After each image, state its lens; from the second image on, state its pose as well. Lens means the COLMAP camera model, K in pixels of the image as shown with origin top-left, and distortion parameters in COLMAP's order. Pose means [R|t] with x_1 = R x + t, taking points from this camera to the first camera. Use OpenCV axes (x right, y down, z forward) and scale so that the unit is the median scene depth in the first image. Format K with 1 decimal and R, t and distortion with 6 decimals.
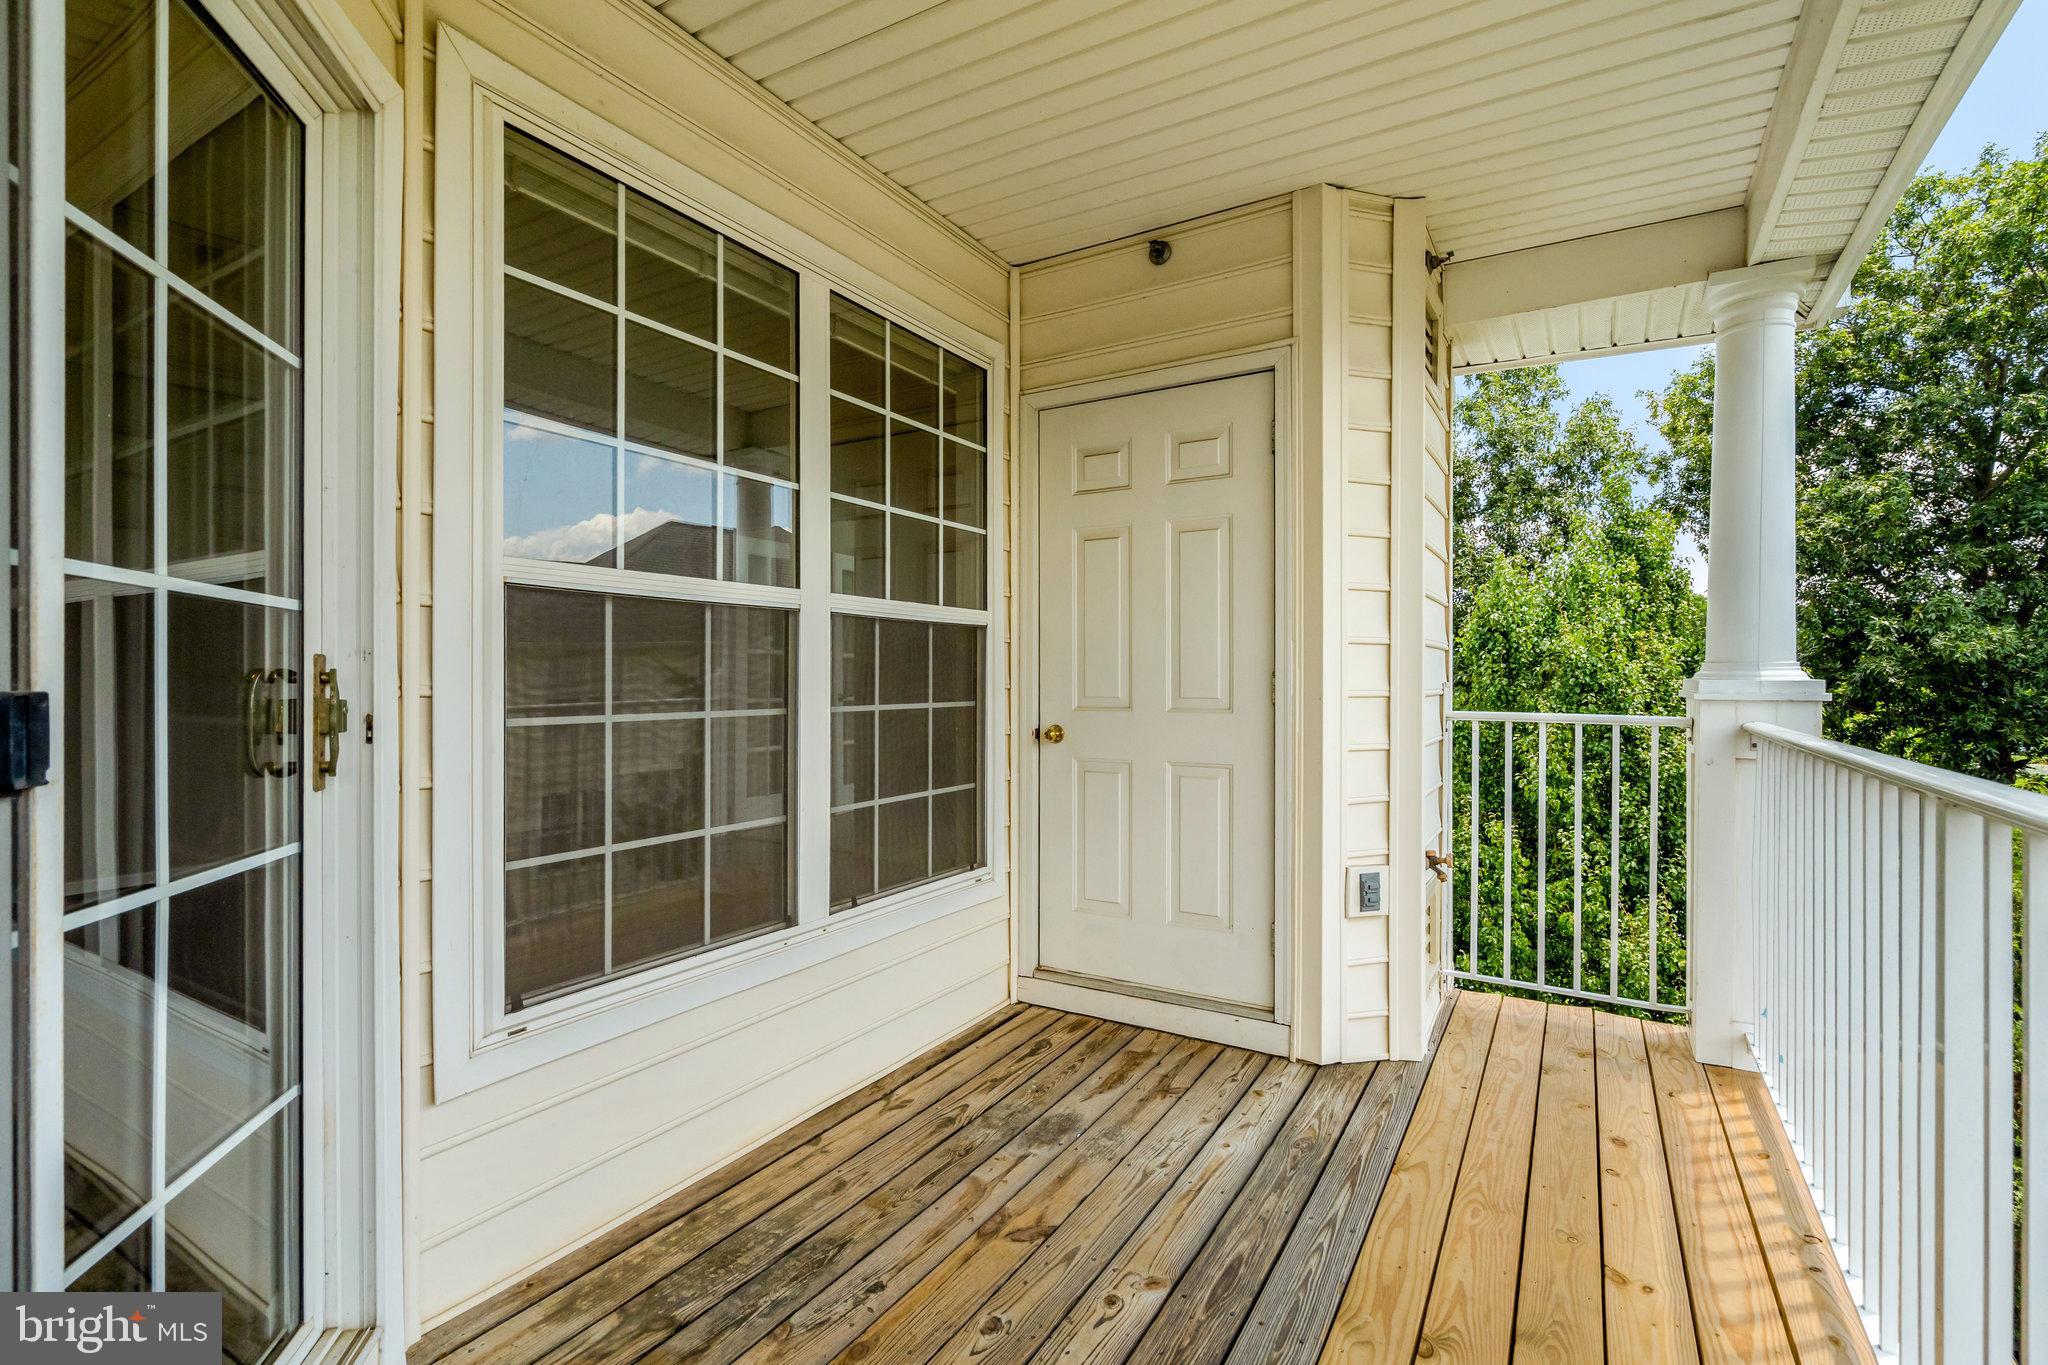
lens RADIAL K [[954.3, 0, 1015.2], [0, 954.3, 680.5], [0, 0, 1]] dist [0.000411, 0.000877]
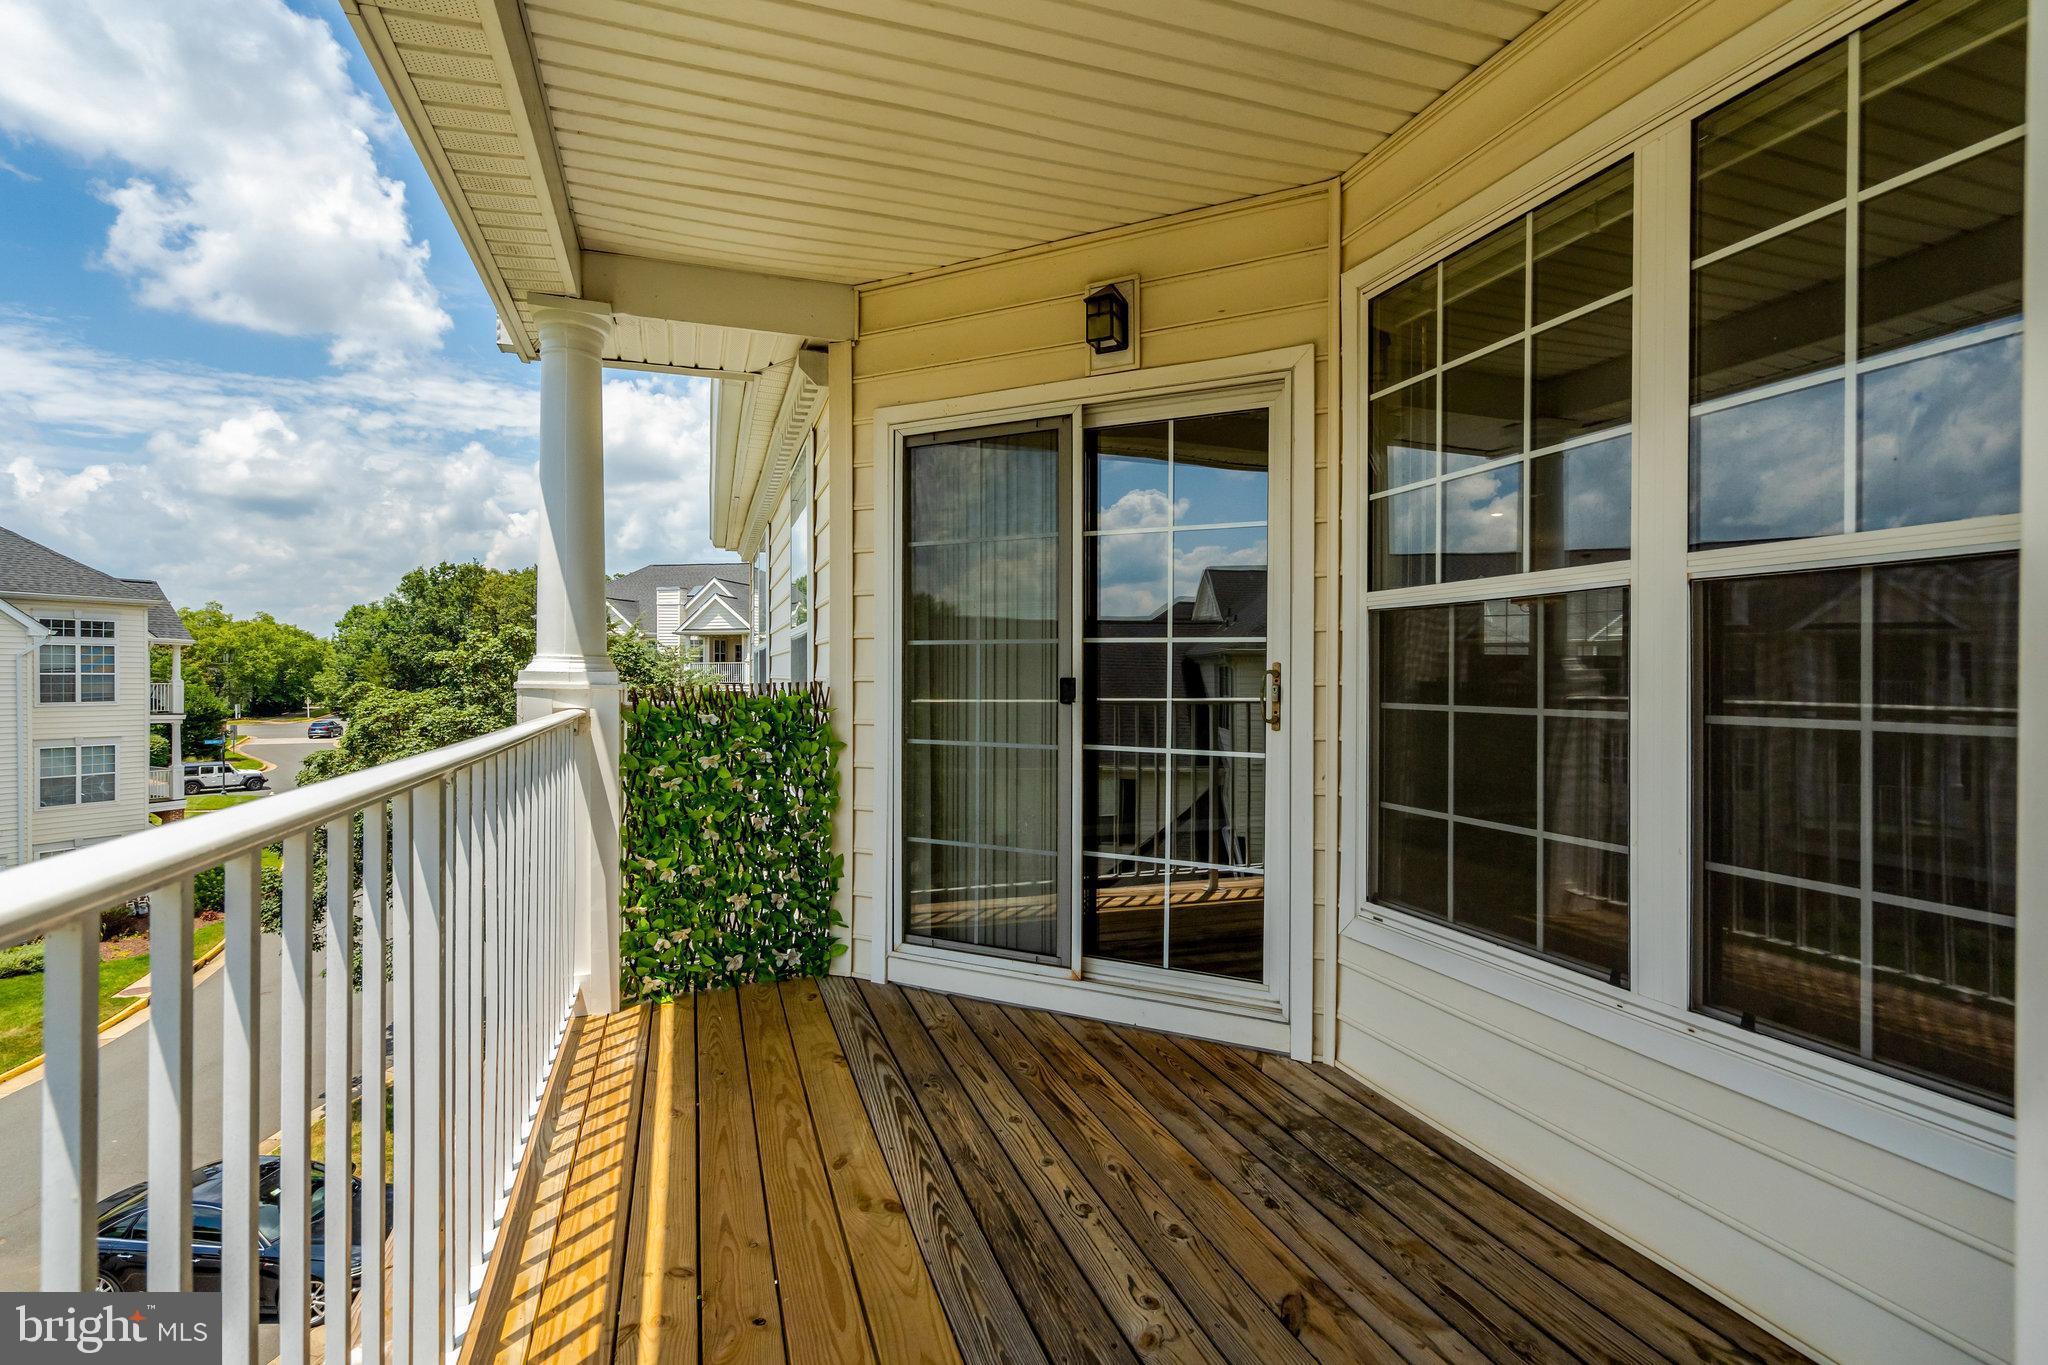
lens RADIAL K [[941.2, 0, 1003.1], [0, 941.2, 685.1], [0, 0, 1]] dist [0.001264, 0.000448]
pose [[-0.658274, 0.001878, -0.752776, 0.775532], [-0.005378, 0.999960, 0.007198, 0.004921], [0.752759, 0.008787, -0.658238, 1.264049]]
